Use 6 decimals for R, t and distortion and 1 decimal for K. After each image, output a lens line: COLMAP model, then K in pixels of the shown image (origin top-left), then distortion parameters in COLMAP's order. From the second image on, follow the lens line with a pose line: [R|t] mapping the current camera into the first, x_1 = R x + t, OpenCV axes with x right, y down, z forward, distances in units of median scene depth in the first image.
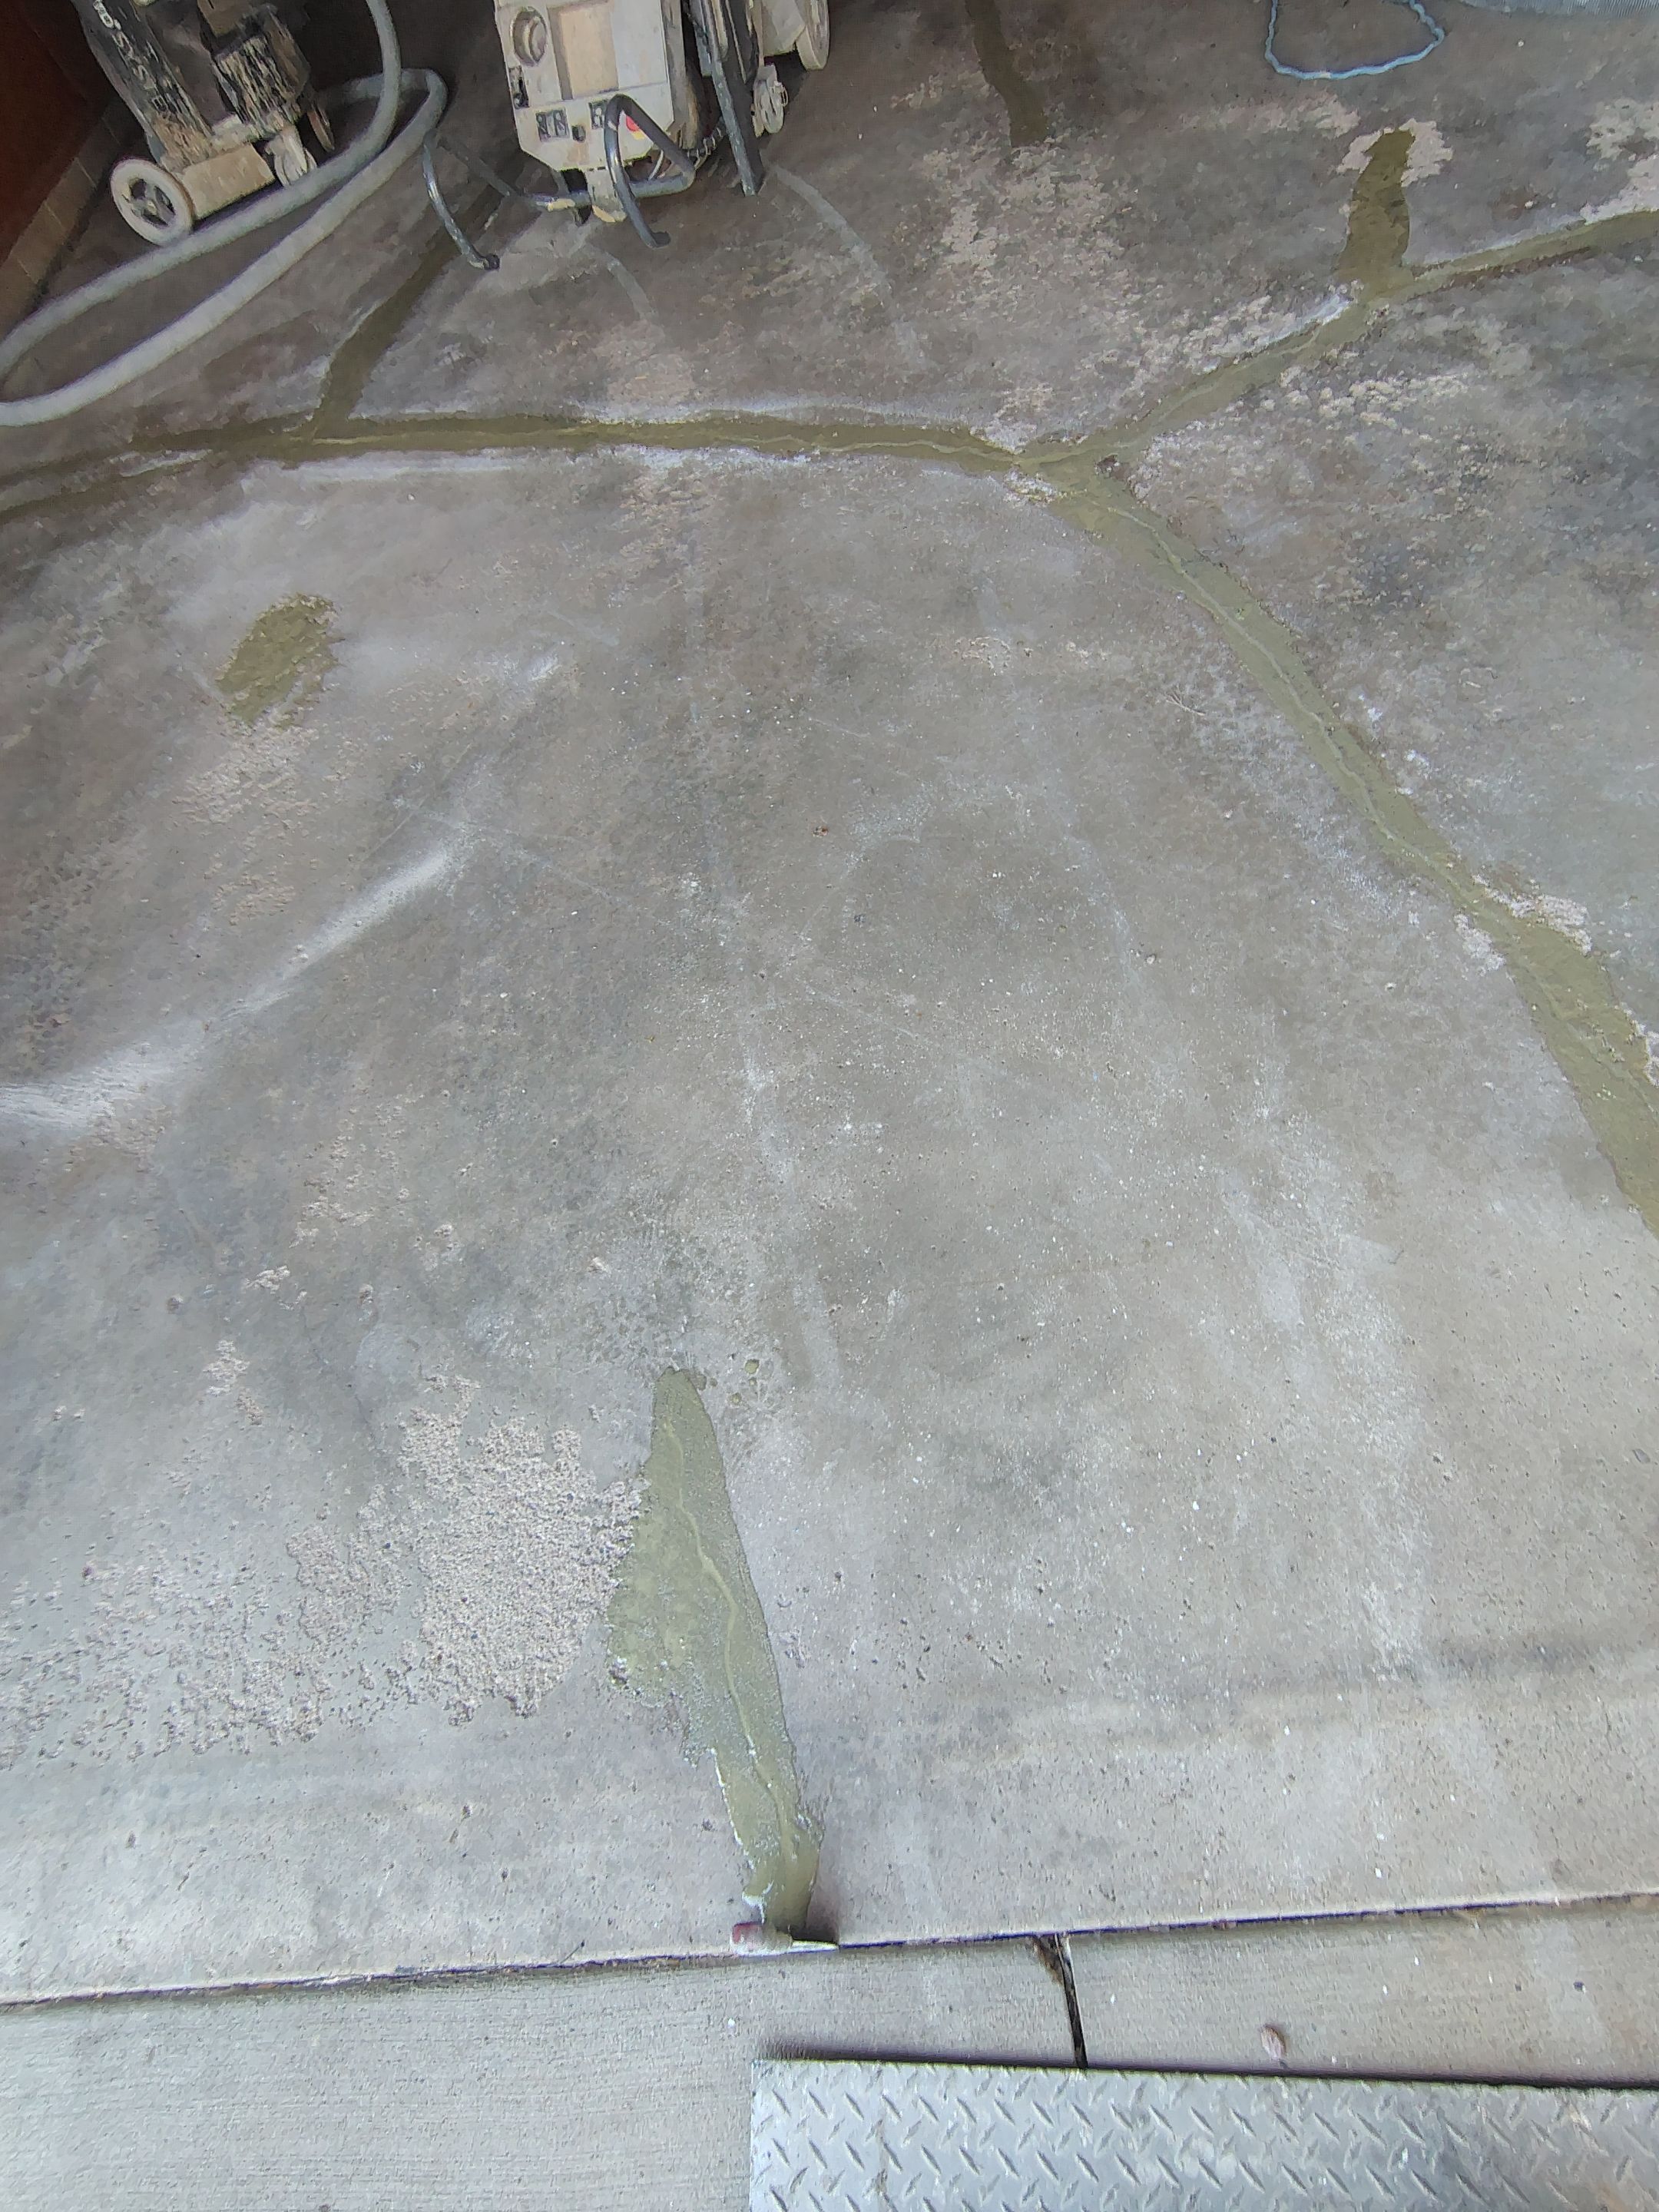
lens RADIAL K [[1019.1, 0, 823.2], [0, 1019.1, 1105.8], [0, 0, 1]] dist [-0.006151, 0.002853]
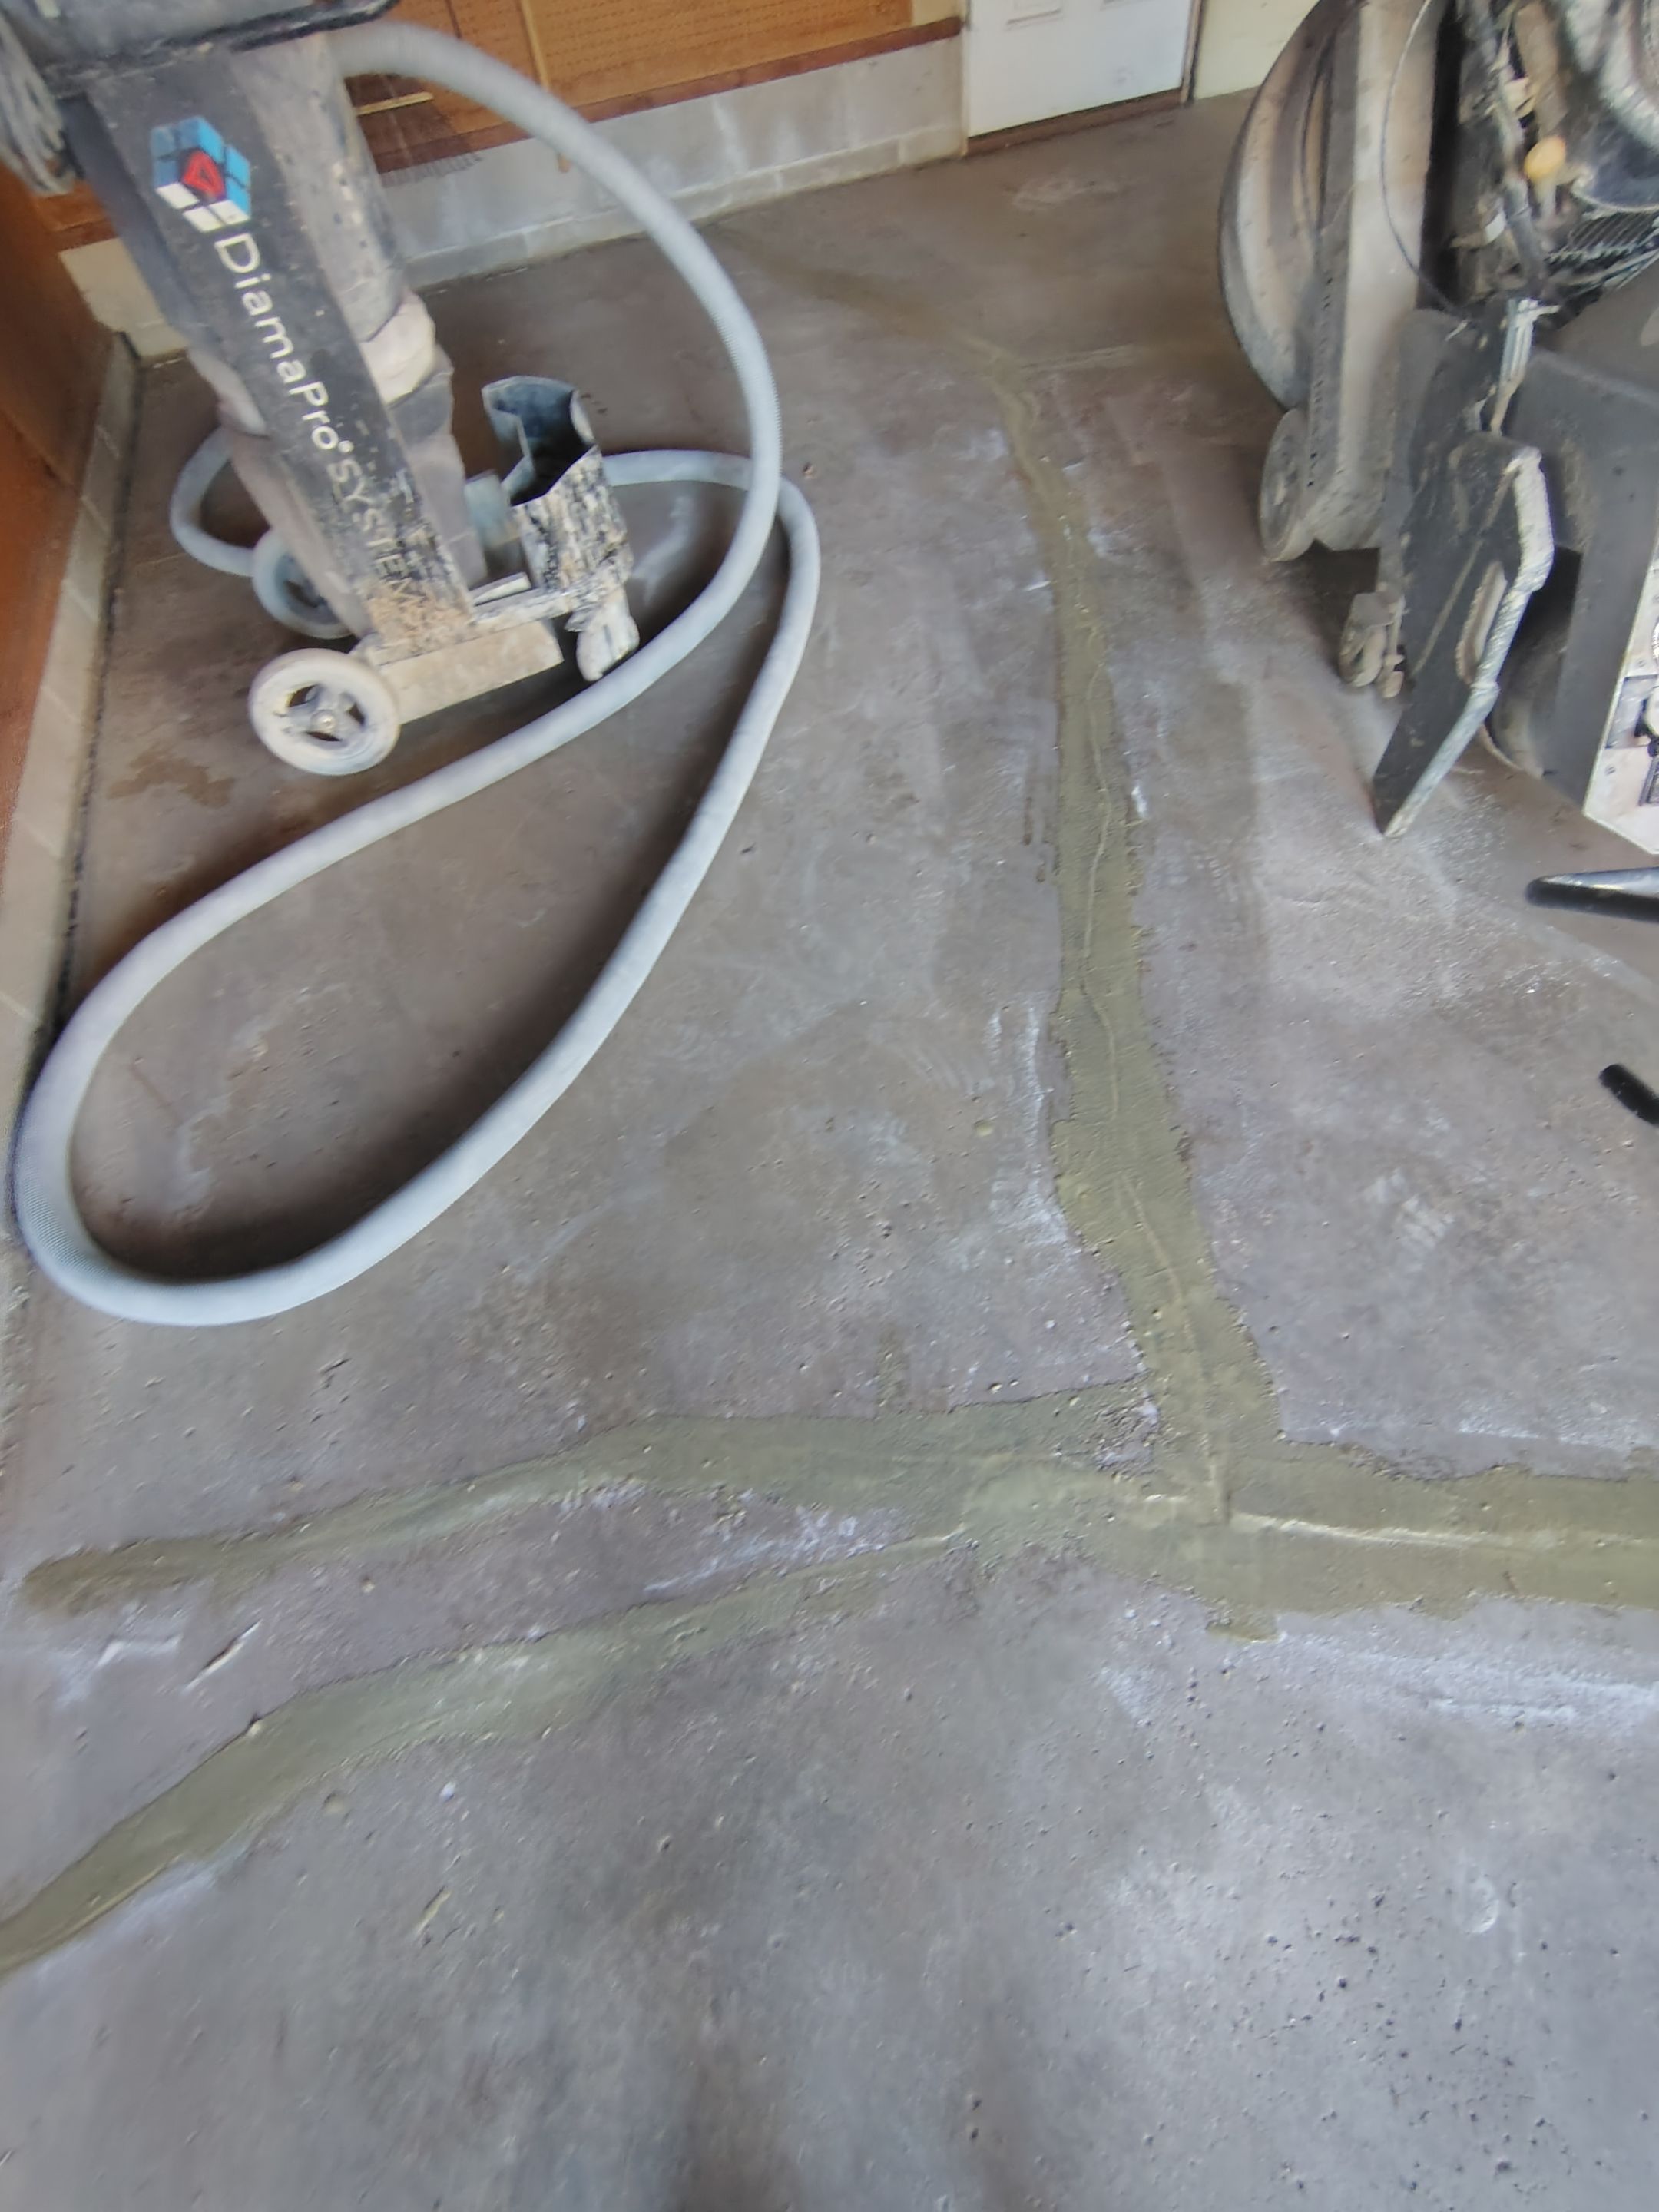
lens RADIAL K [[1019.1, 0, 810.9], [0, 1019.1, 1084.4], [0, 0, 1]] dist [-0.006151, 0.002853]
pose [[0.967832, -0.123270, 0.219330, -1.041228], [0.147141, 0.984446, -0.095999, -1.149462], [-0.204085, 0.125183, 0.970916, 0.879006]]
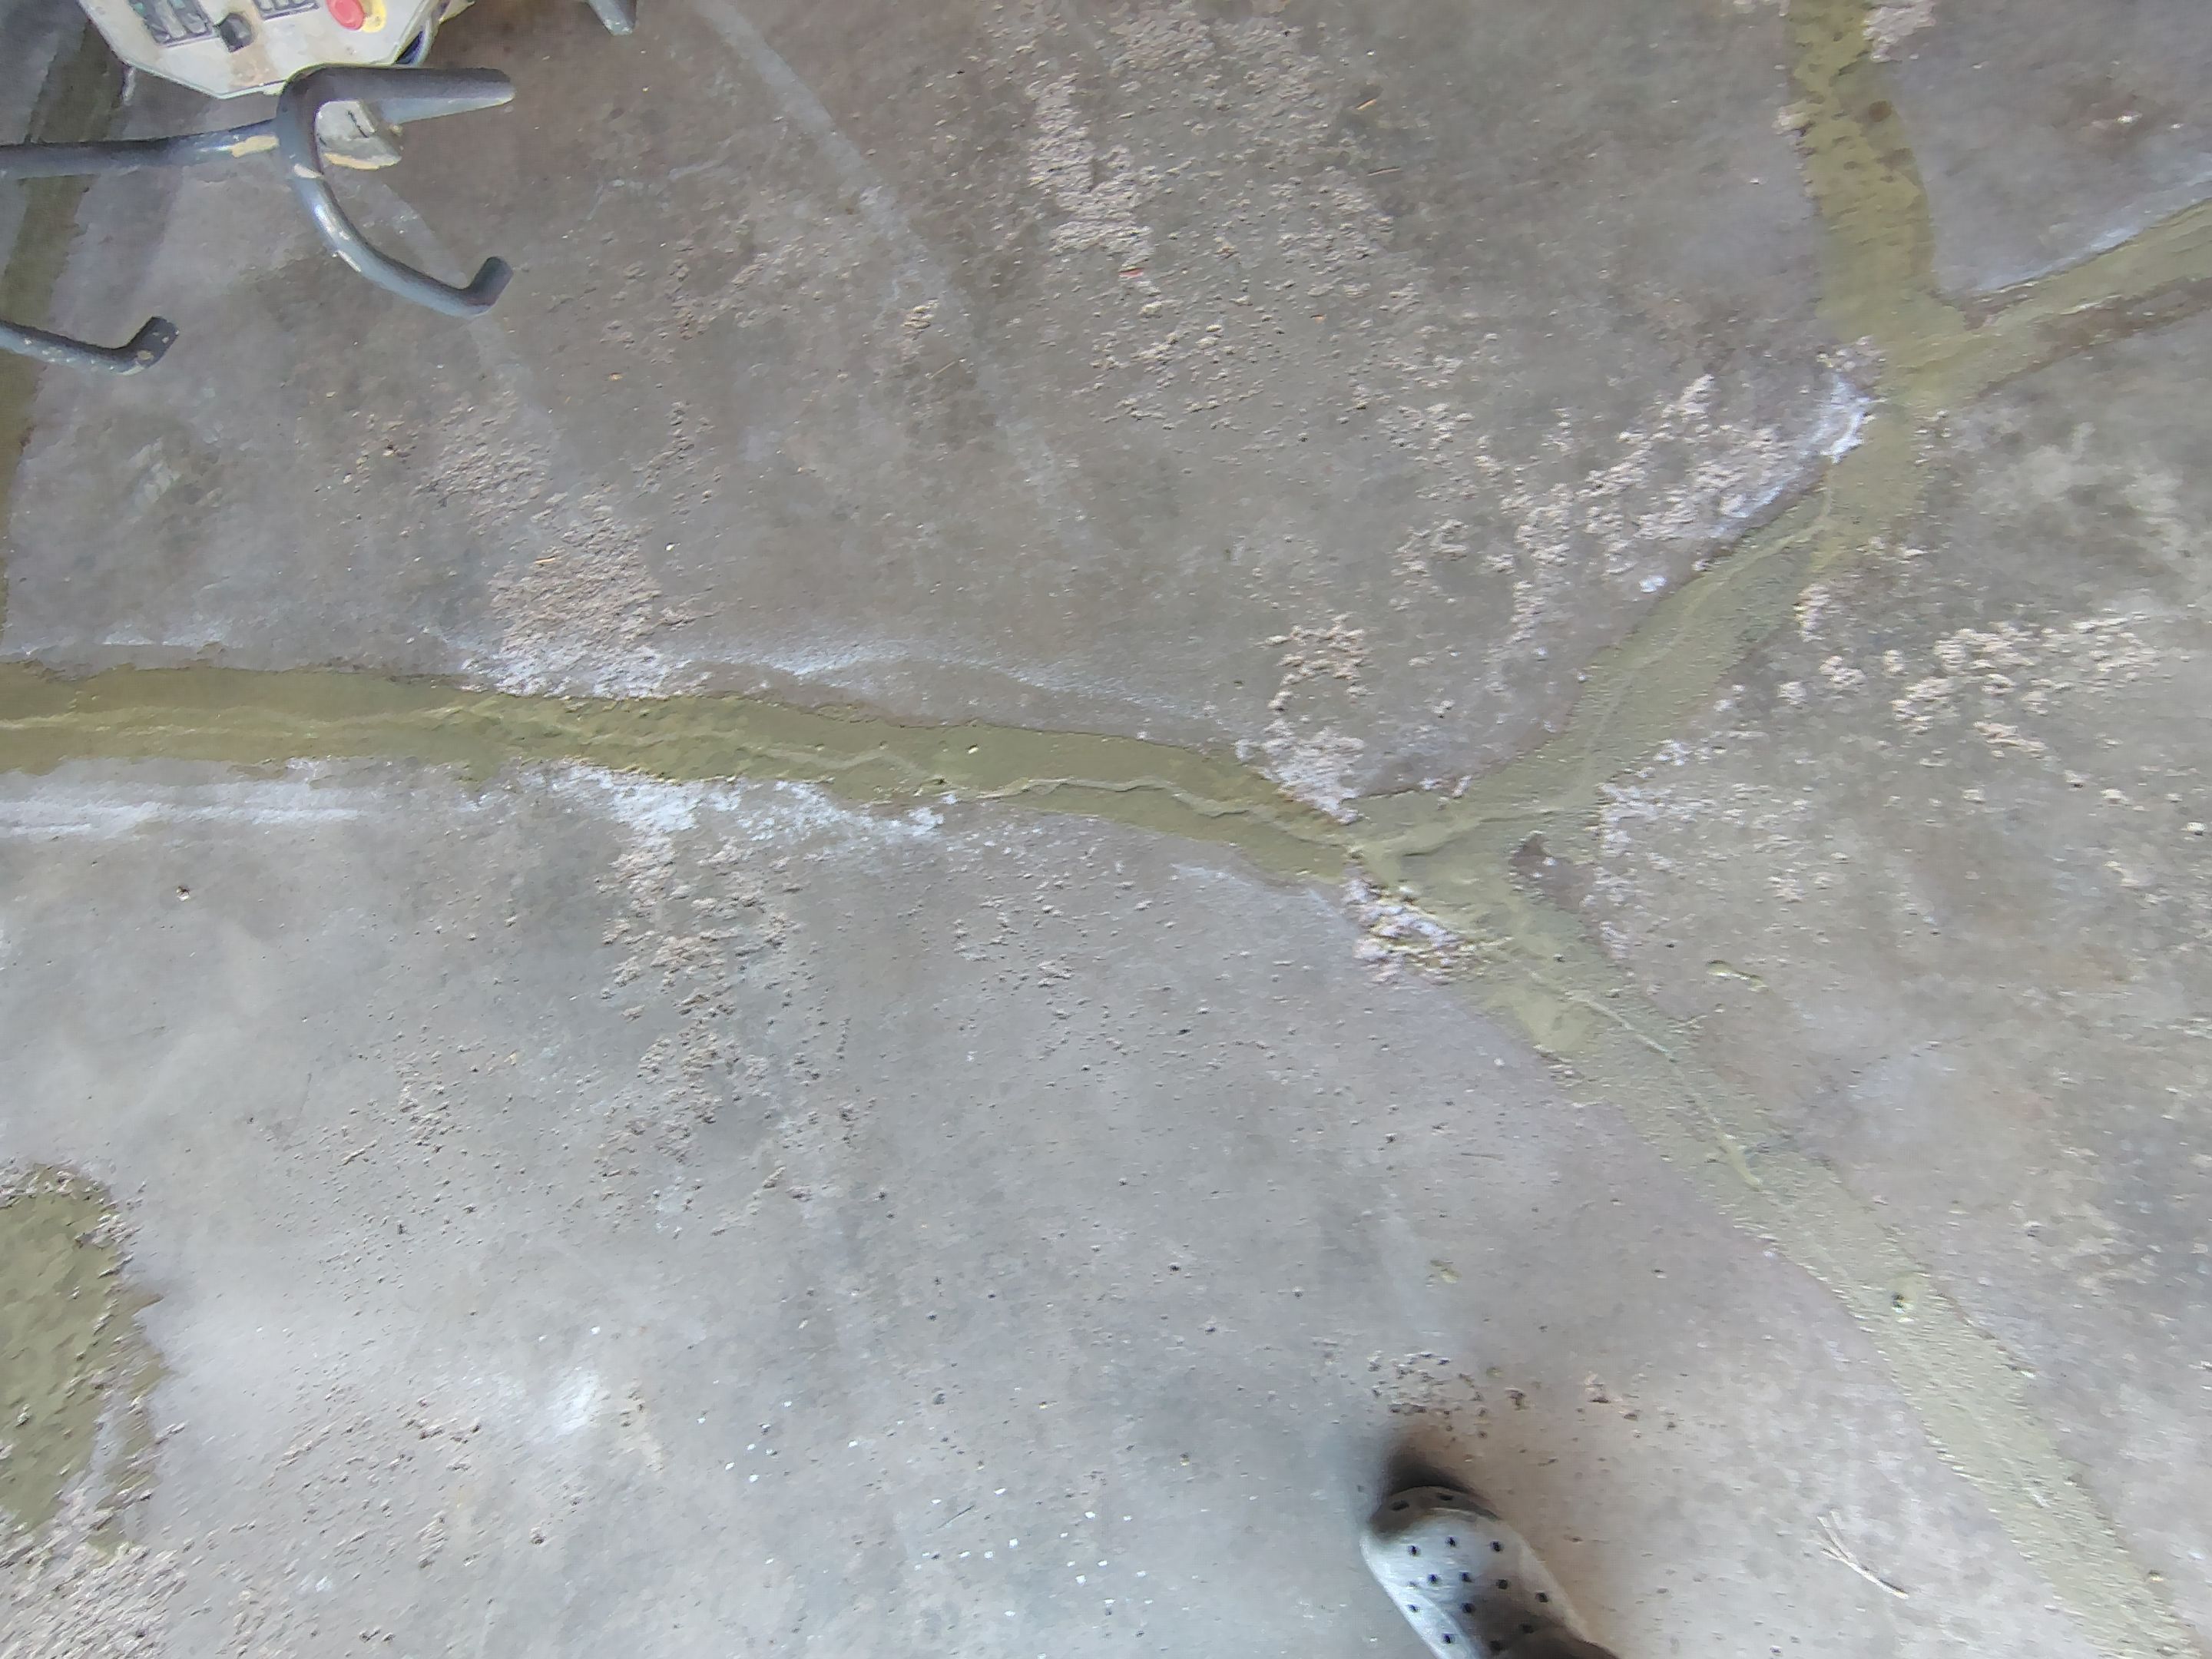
lens RADIAL K [[1019.1, 0, 1094.8], [0, 1019.1, 838.7], [0, 0, 1]] dist [-0.006151, 0.002853]
pose [[0.961108, -0.249362, 0.118700, -0.002851], [0.218464, 0.949409, 0.225600, -0.828008], [-0.168951, -0.190895, 0.966962, 0.529628]]
